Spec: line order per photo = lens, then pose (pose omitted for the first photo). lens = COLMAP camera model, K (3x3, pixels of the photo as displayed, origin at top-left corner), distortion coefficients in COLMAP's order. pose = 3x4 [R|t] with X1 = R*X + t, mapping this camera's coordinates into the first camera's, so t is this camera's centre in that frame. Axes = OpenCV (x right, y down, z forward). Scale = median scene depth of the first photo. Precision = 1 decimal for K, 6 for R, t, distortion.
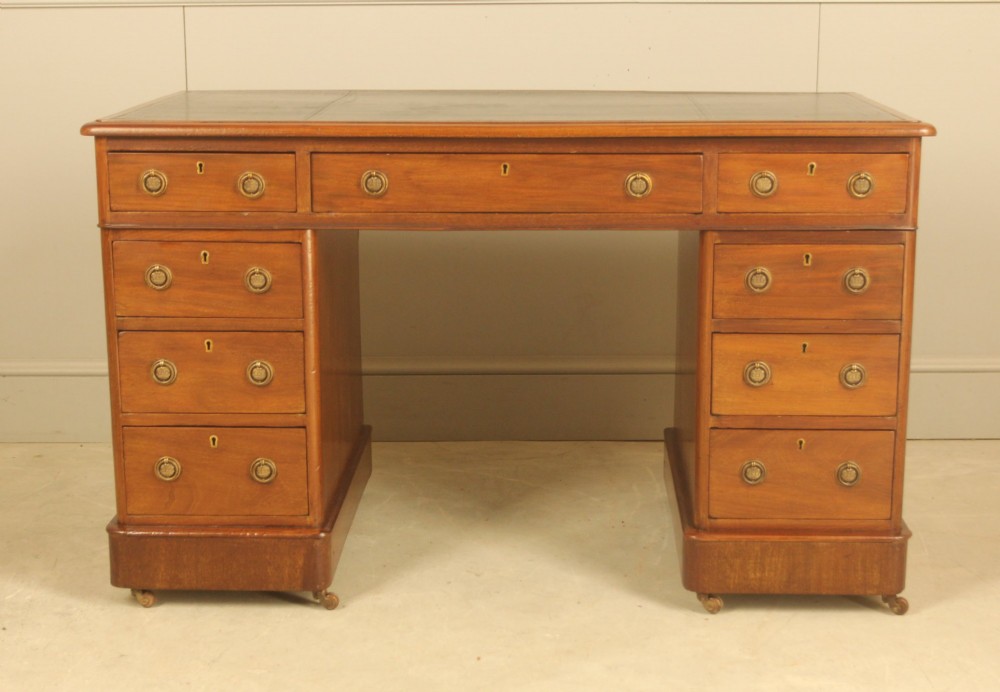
lens RADIAL K [[1640.2, 0, 500.0], [0, 1640.2, 346.0], [0, 0, 1]] dist [-0.017427, 0.023569]
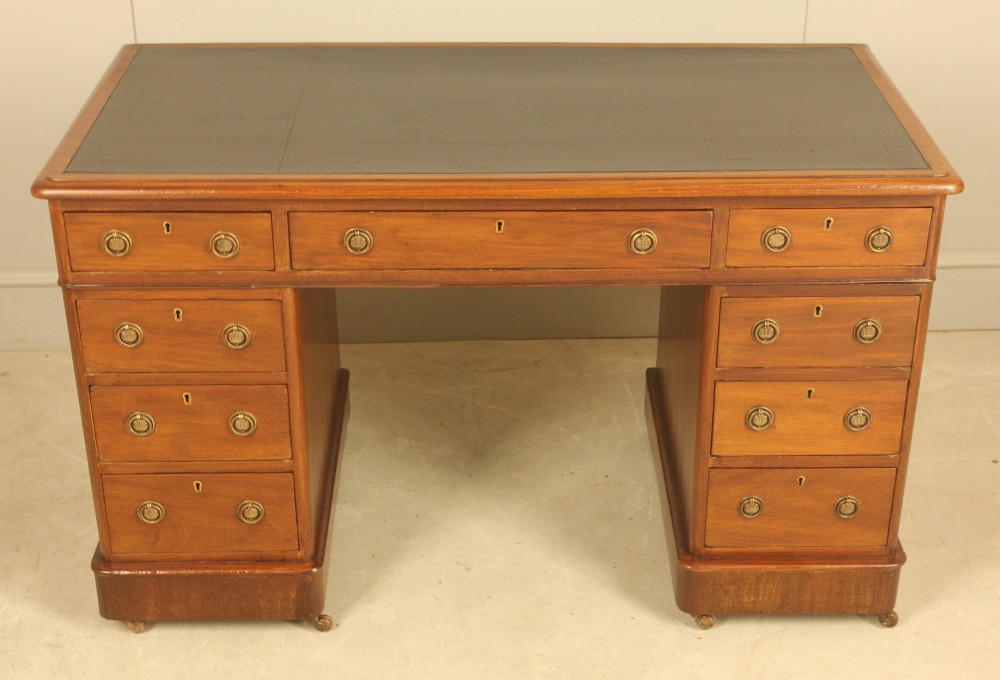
lens RADIAL K [[1549.7, 0, 500.0], [0, 1549.7, 340.0], [0, 0, 1]] dist [0.008974, 0.050070]
pose [[0.998848, -0.021057, 0.043129, -0.034852], [0.009009, 0.964905, 0.262444, -0.267980], [-0.047141, -0.261753, 0.963983, 0.135110]]
